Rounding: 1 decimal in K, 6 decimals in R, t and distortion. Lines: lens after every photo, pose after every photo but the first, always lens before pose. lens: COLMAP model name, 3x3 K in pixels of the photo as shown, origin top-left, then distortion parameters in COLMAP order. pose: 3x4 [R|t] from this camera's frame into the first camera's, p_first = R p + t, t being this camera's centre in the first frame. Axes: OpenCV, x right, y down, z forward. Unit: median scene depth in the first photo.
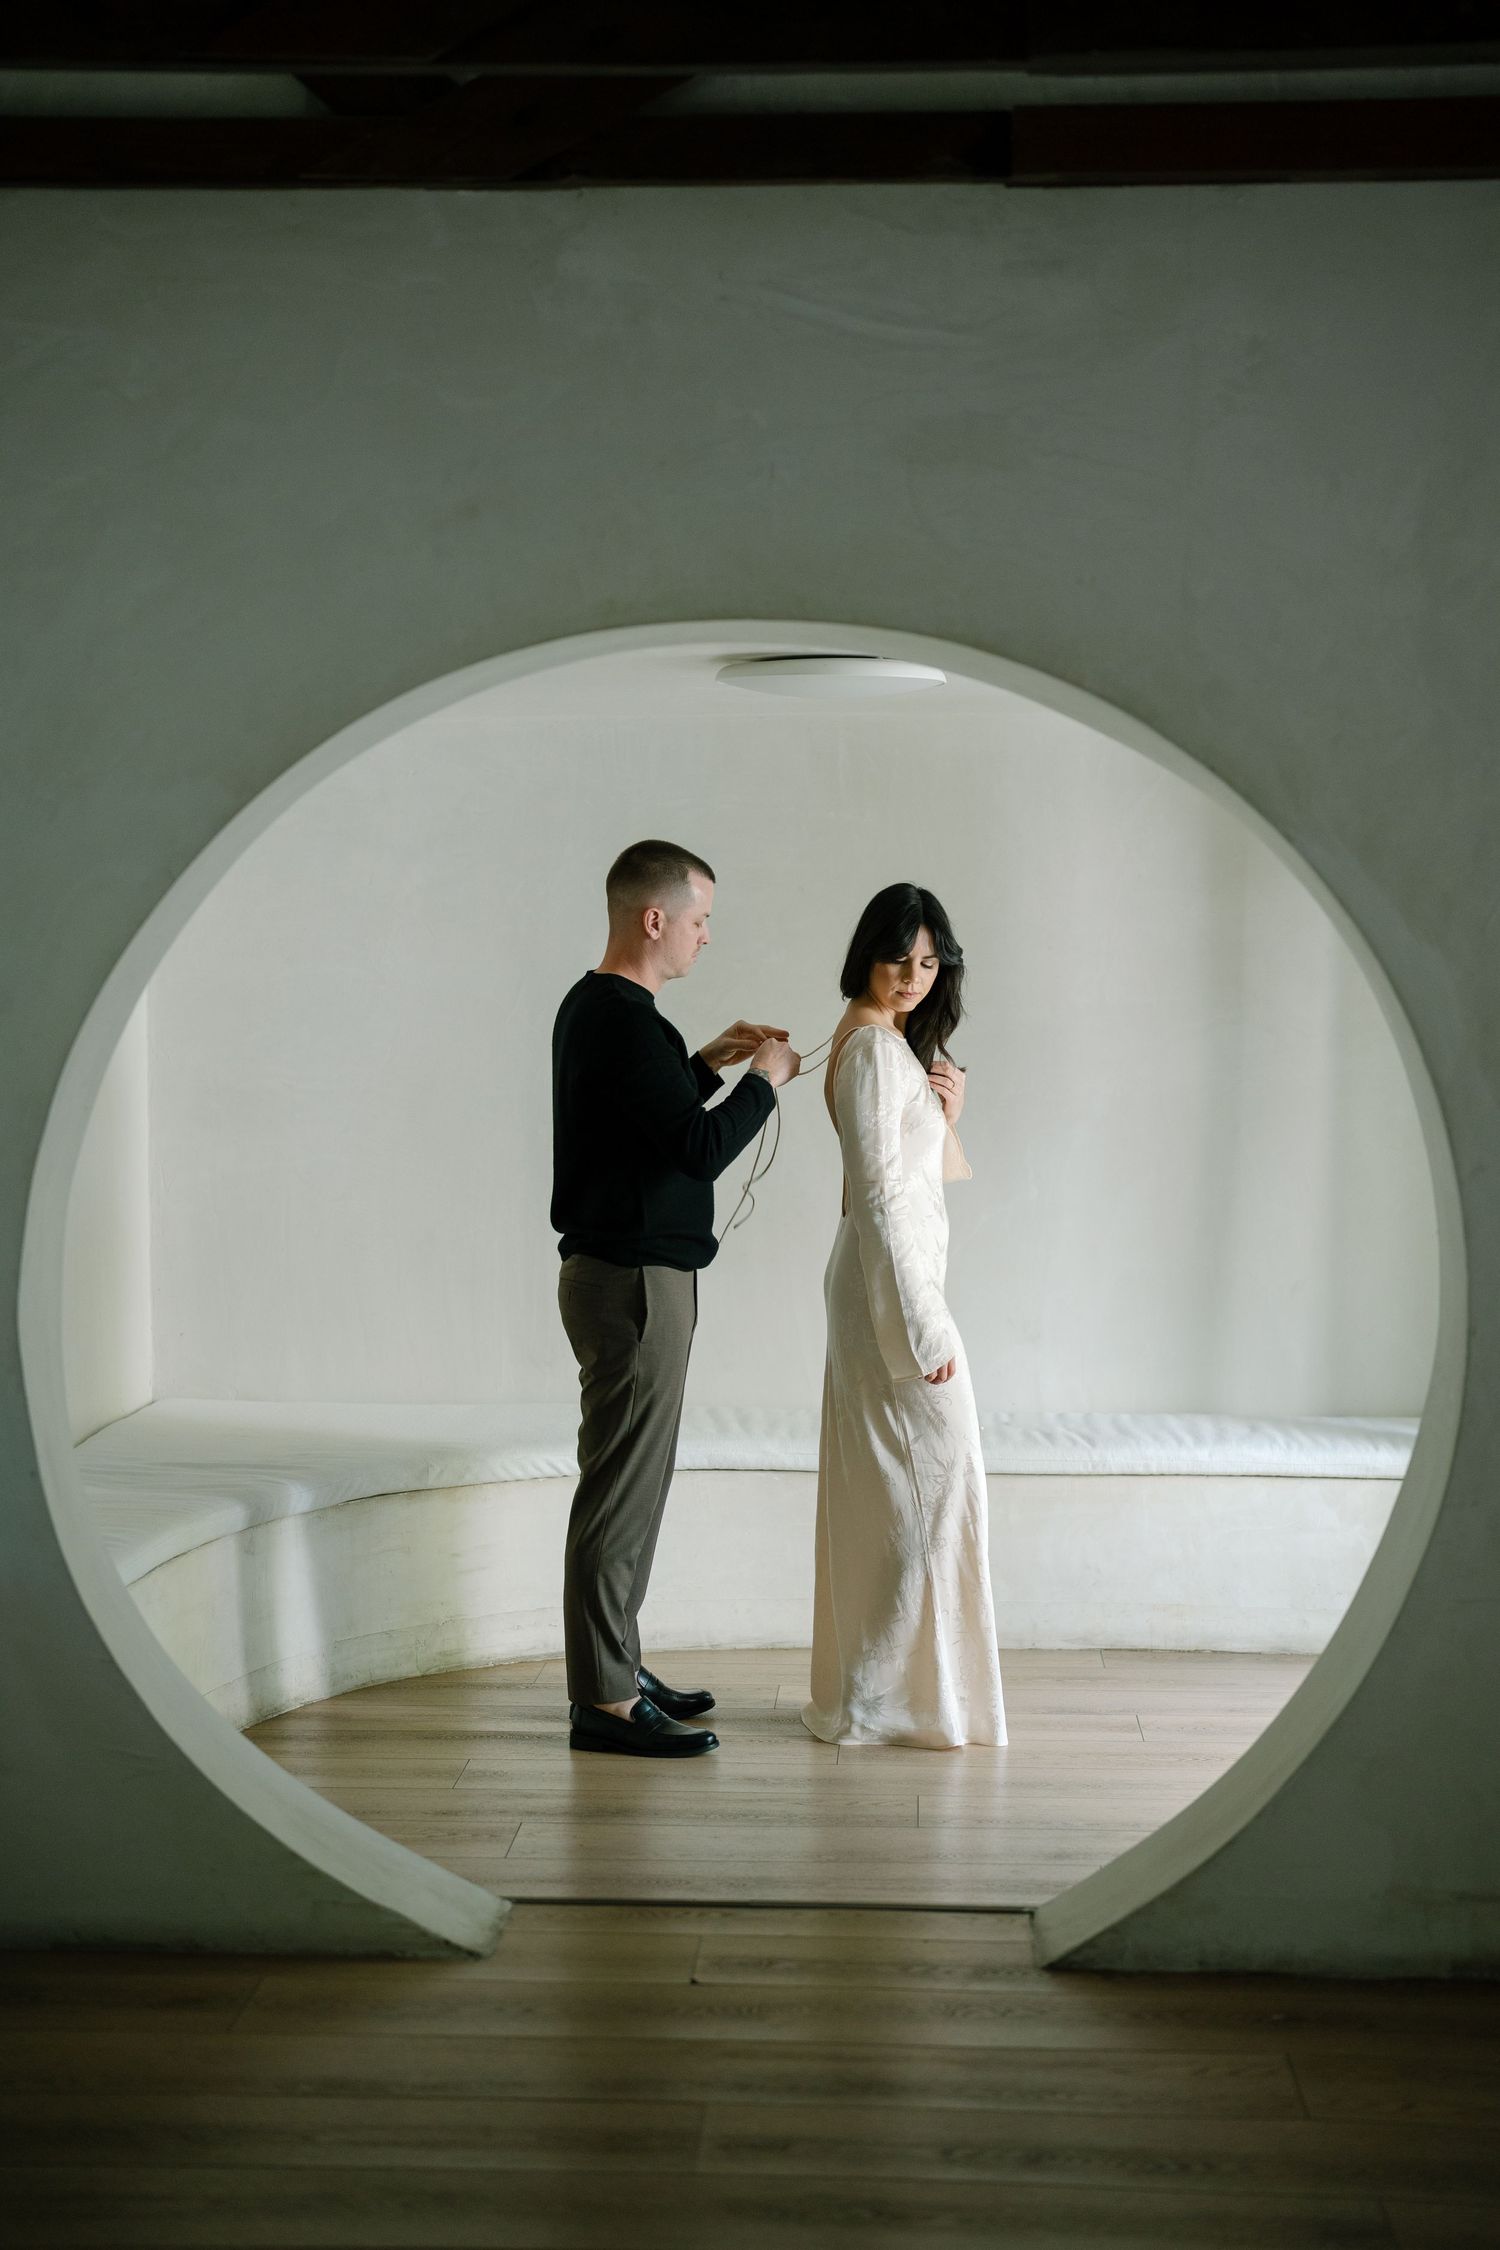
lens RADIAL K [[3066.2, 0, 750.0], [0, 3066.2, 1125.0], [0, 0, 1]] dist [-0.010448, -0.598529]
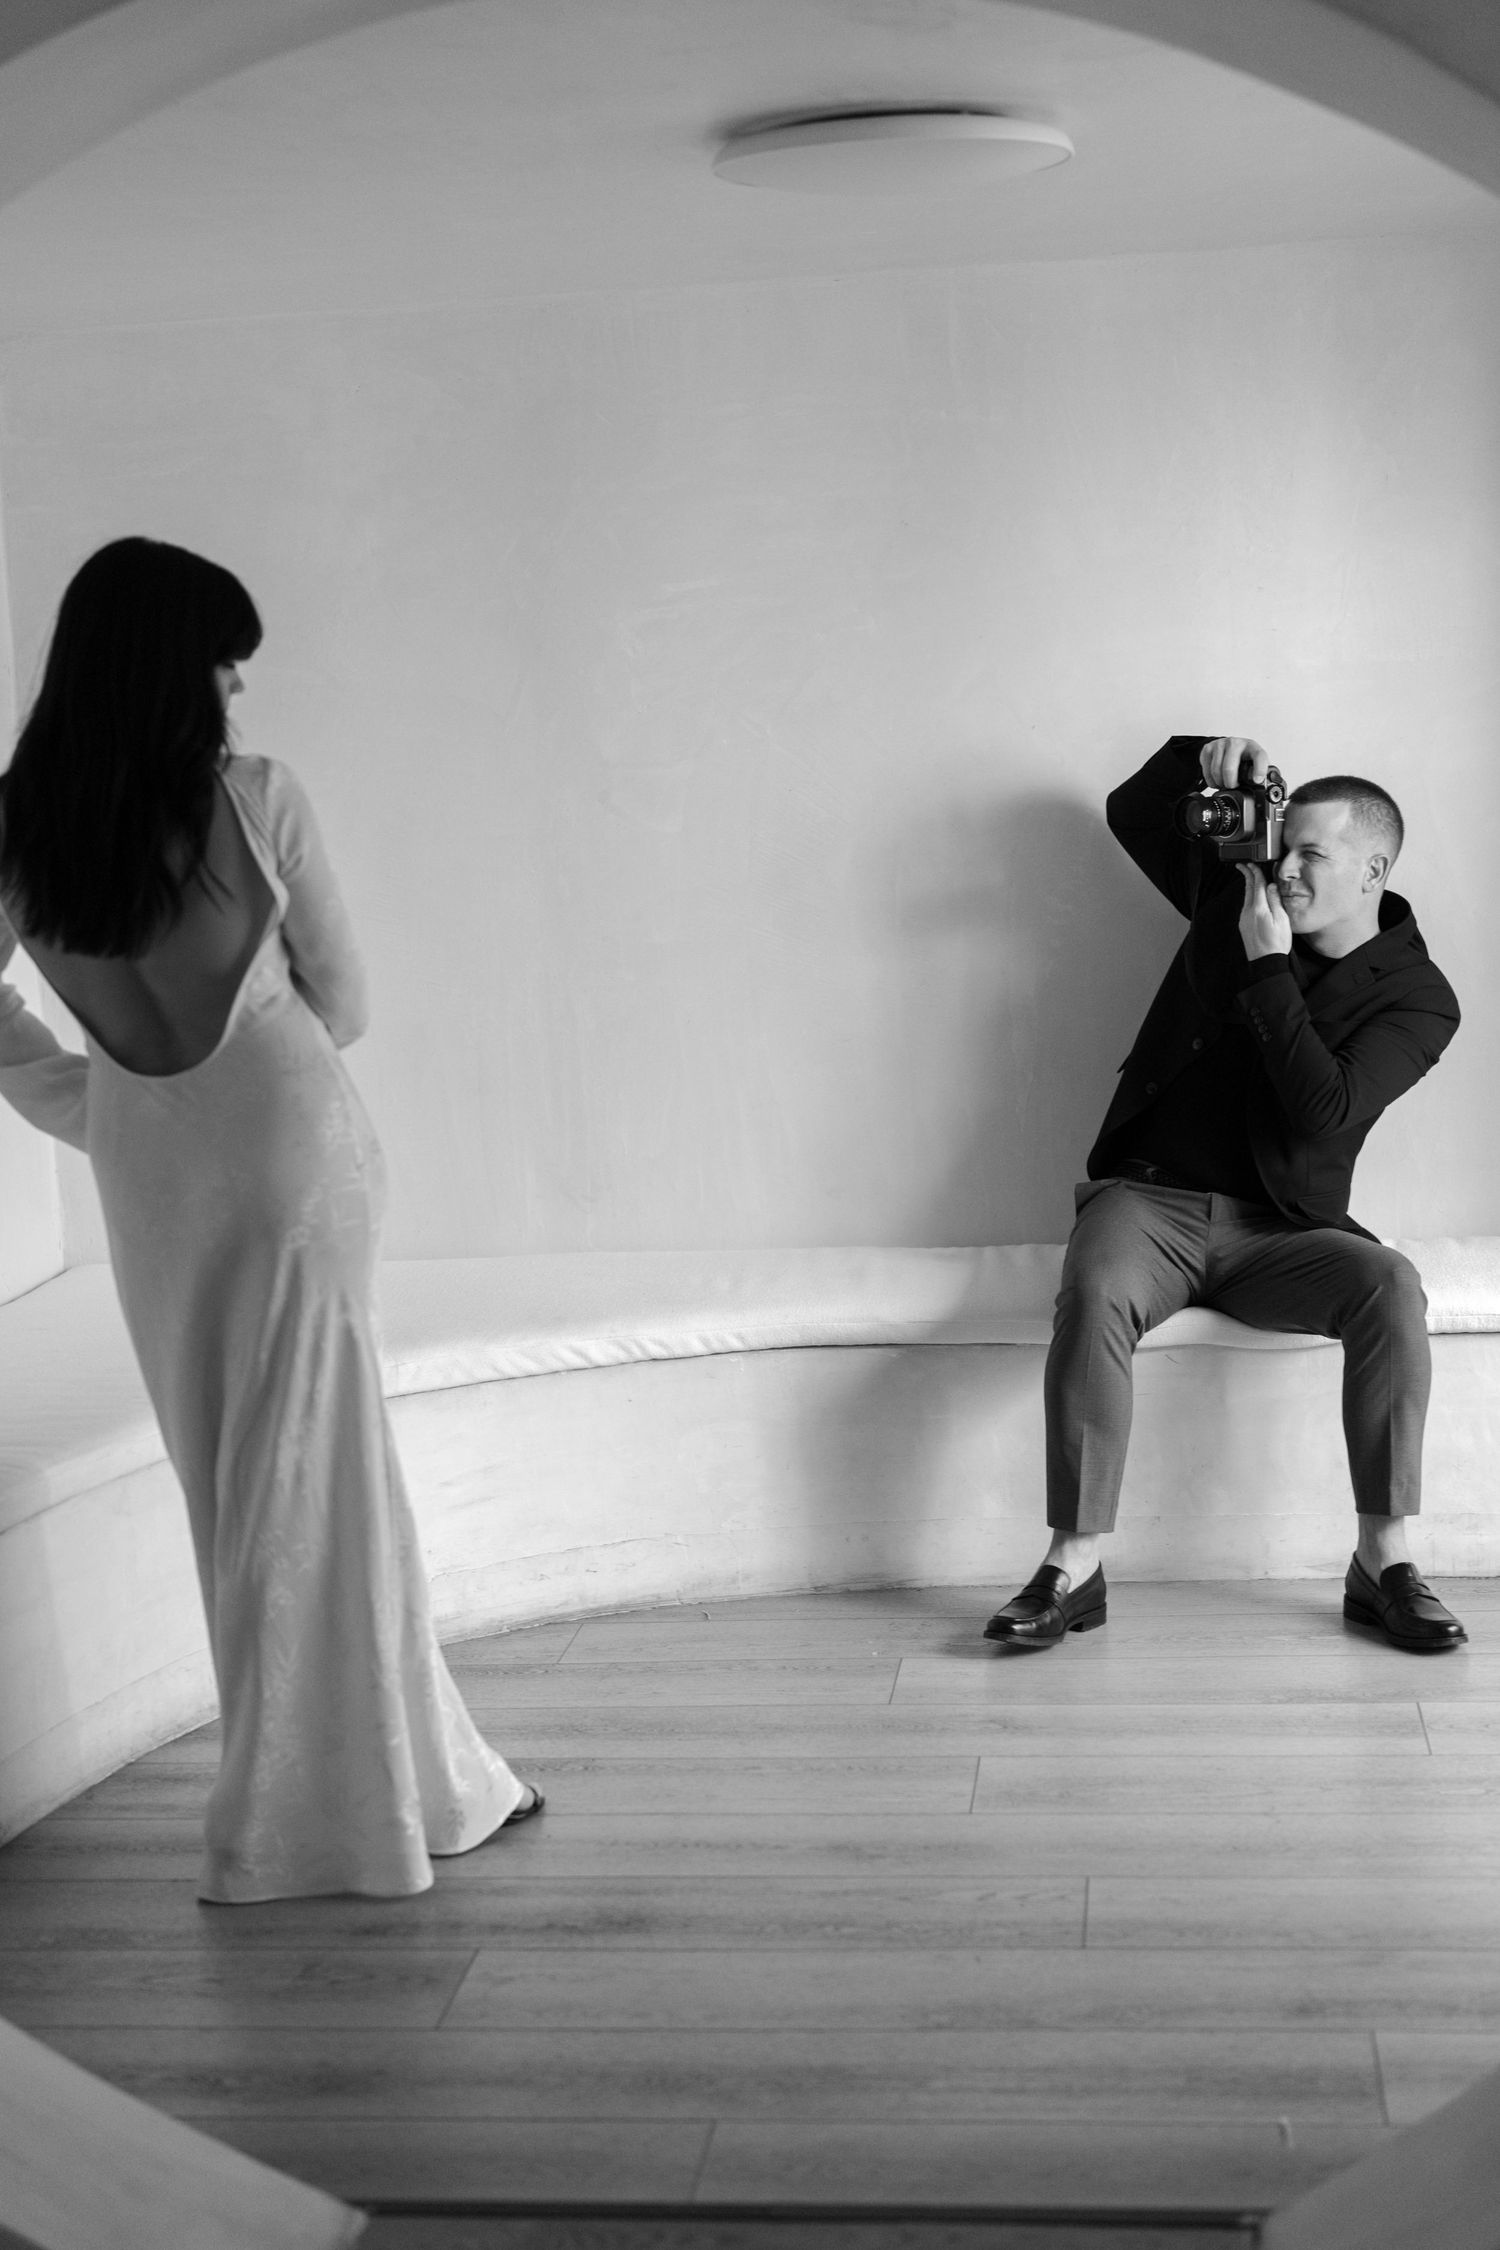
lens RADIAL K [[3151.5, 0, 750.0], [0, 3151.5, 1125.0], [0, 0, 1]] dist [-0.036750, -0.019590]
pose [[0.996373, -0.038973, -0.075641, 0.033127], [0.045472, 0.995241, 0.086184, -0.002968], [0.071922, -0.089311, 0.993404, 0.279807]]
